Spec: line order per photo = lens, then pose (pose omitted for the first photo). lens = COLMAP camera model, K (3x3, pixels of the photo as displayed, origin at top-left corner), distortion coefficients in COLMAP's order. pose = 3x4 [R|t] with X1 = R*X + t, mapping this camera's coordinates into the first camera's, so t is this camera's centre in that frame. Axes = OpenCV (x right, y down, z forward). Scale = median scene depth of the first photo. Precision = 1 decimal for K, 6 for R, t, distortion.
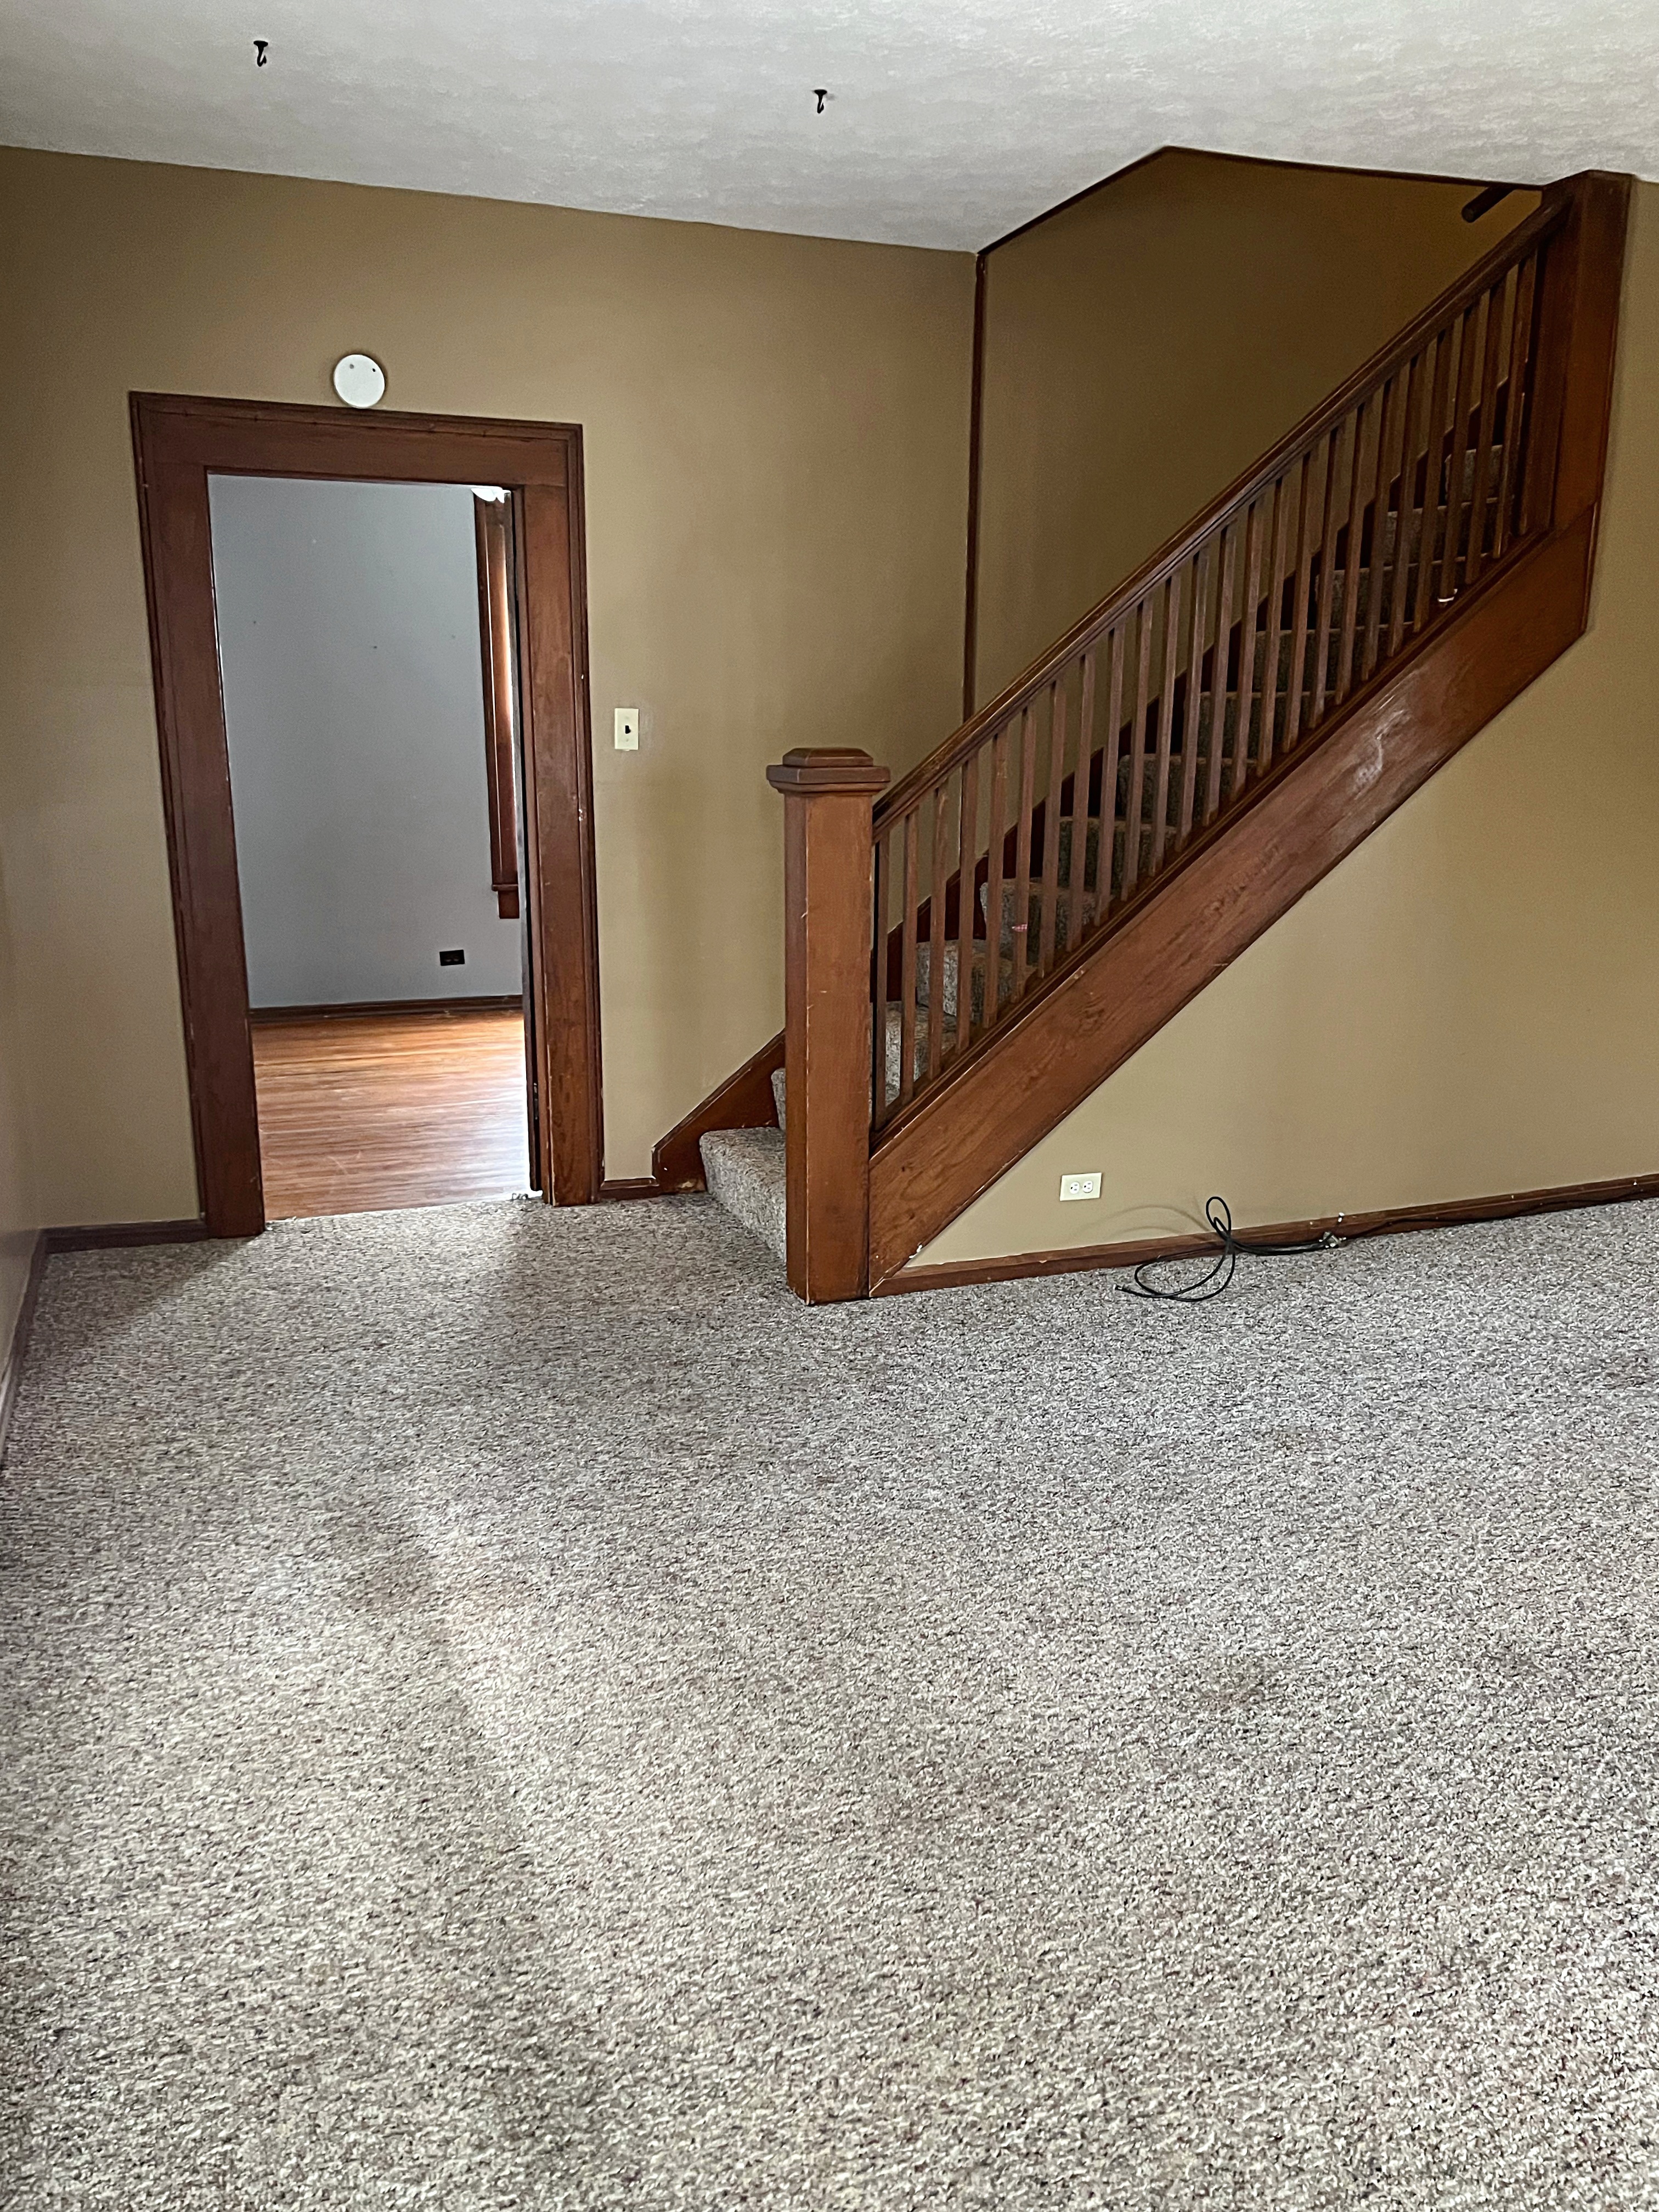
lens RADIAL K [[1673.1, 0, 829.5], [0, 1673.1, 1106.0], [0, 0, 1]] dist [0.024065, -0.037790]
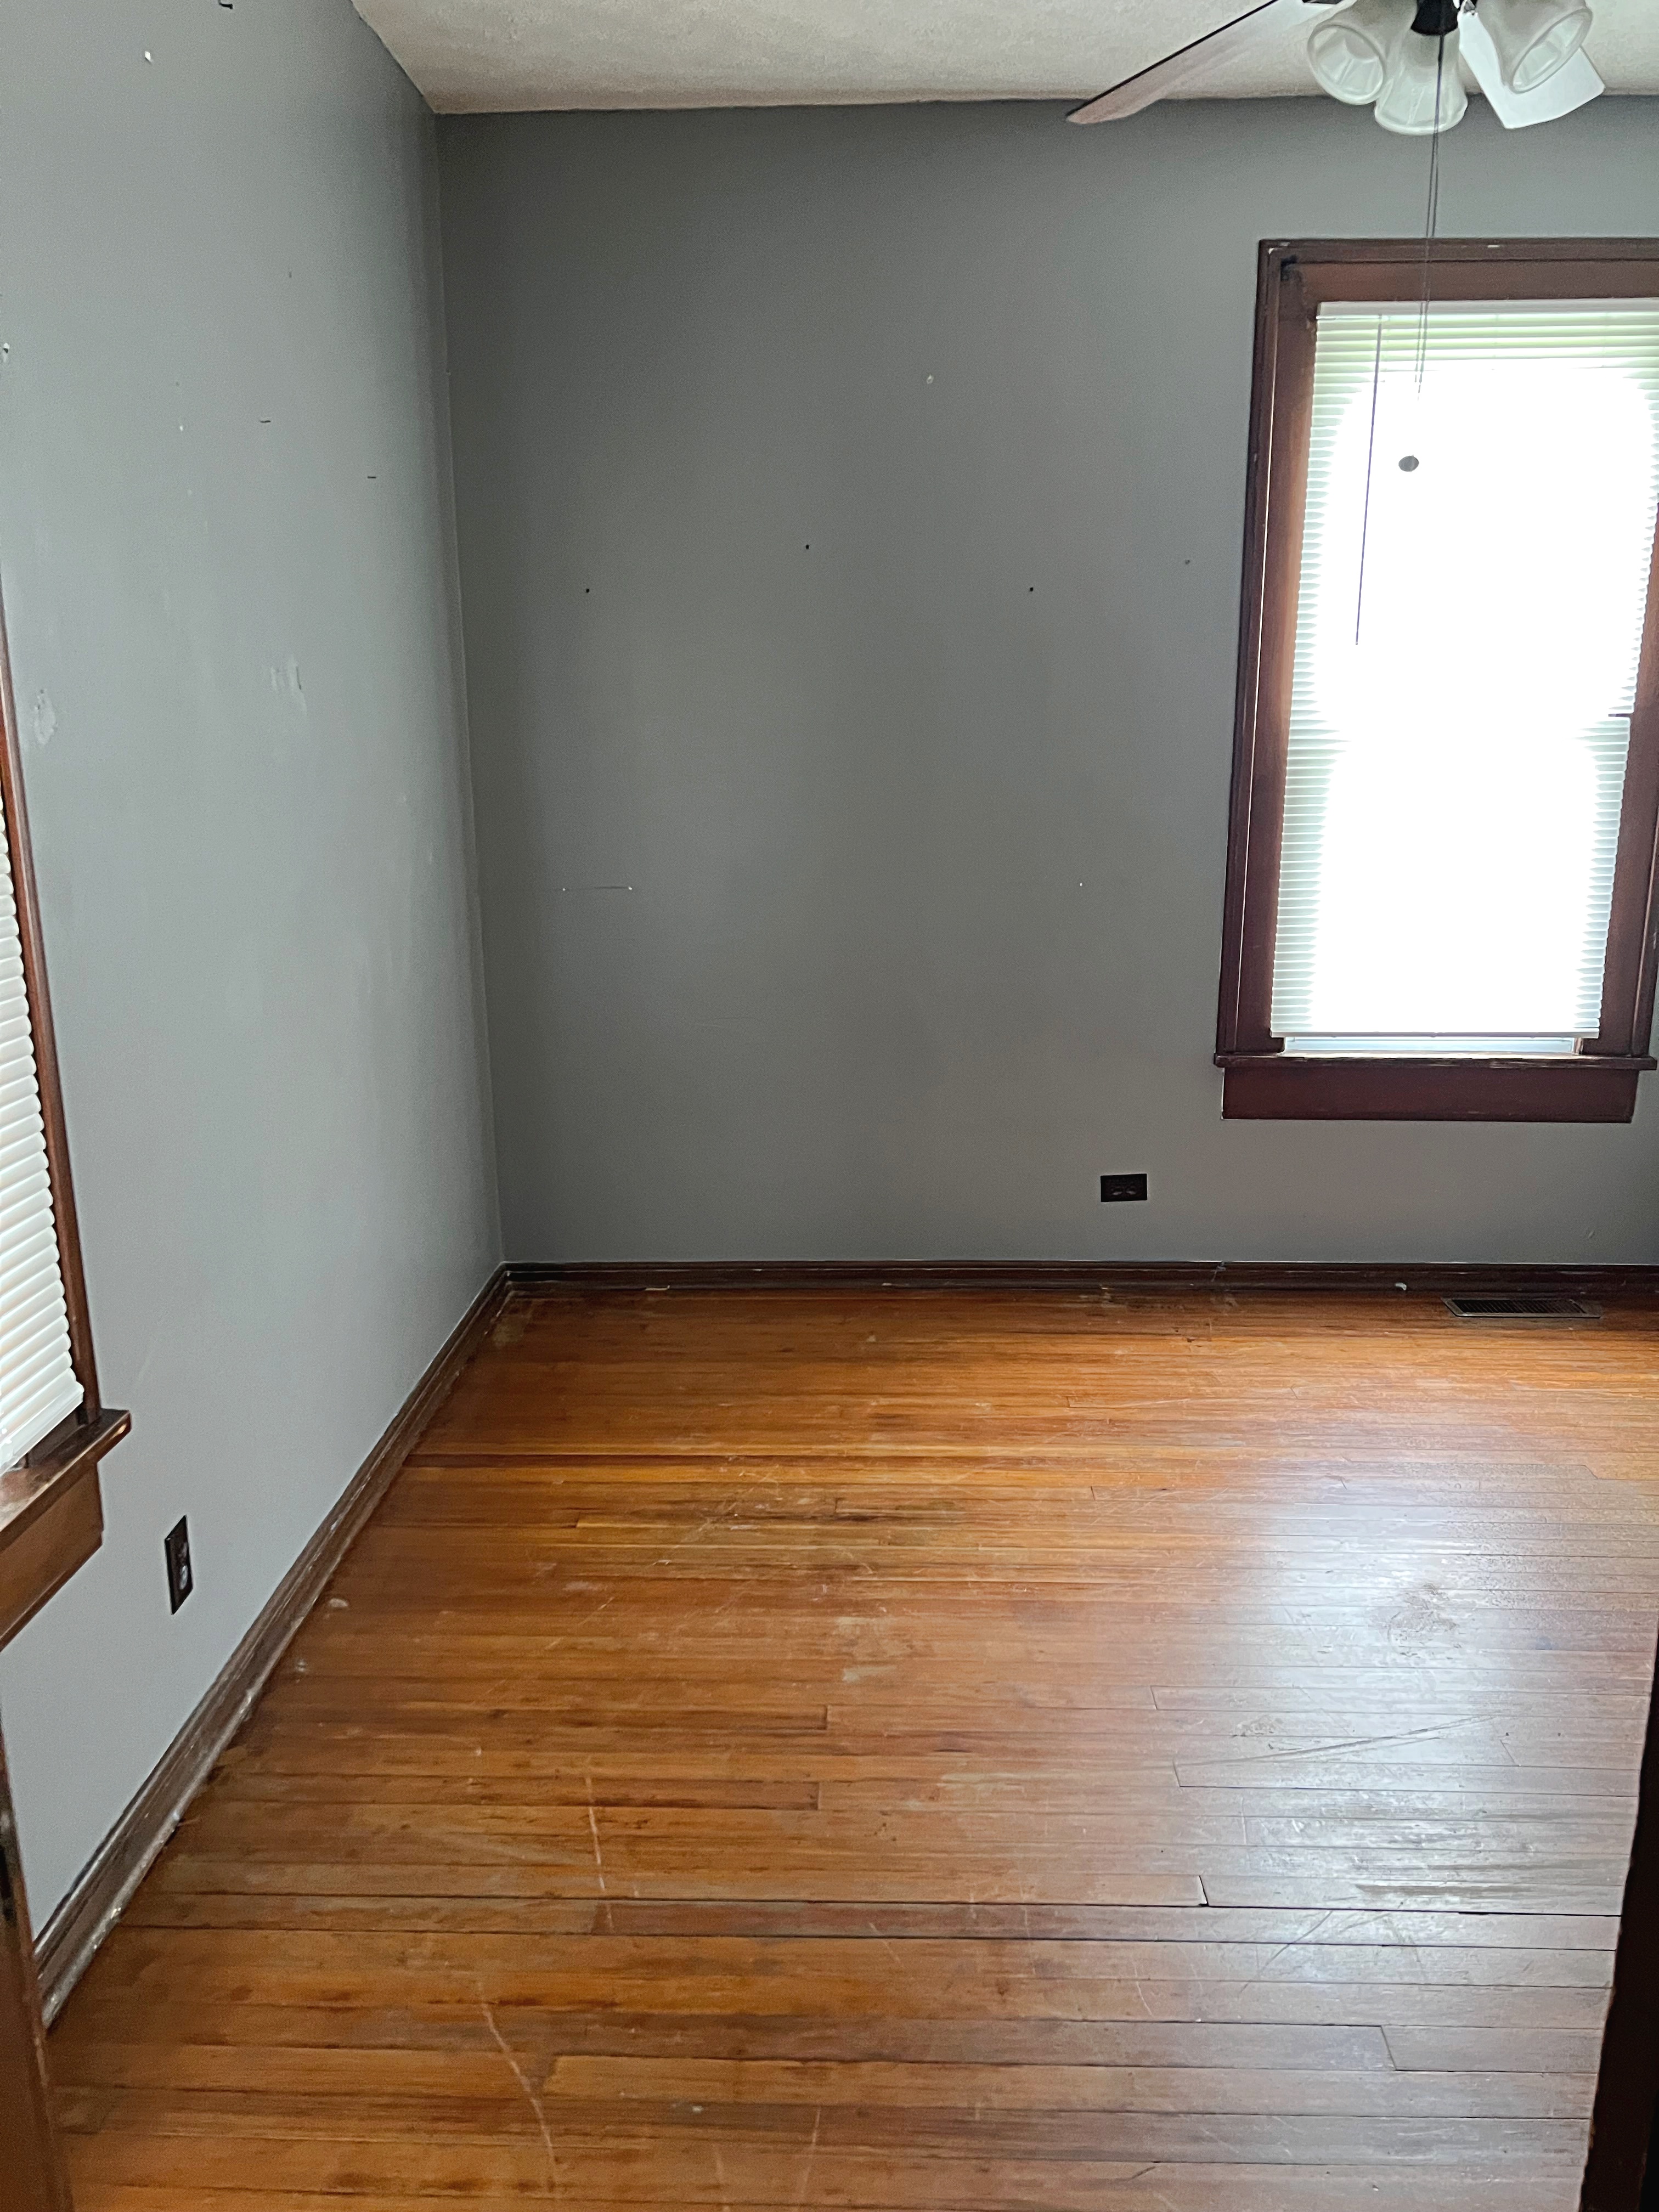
lens RADIAL K [[1673.1, 0, 829.5], [0, 1673.1, 1106.0], [0, 0, 1]] dist [0.024065, -0.037790]
pose [[0.927020, 0.077979, -0.366814, -0.154725], [-0.077751, 0.996854, 0.015422, -0.146747], [0.366863, 0.014223, 0.930166, 0.615533]]
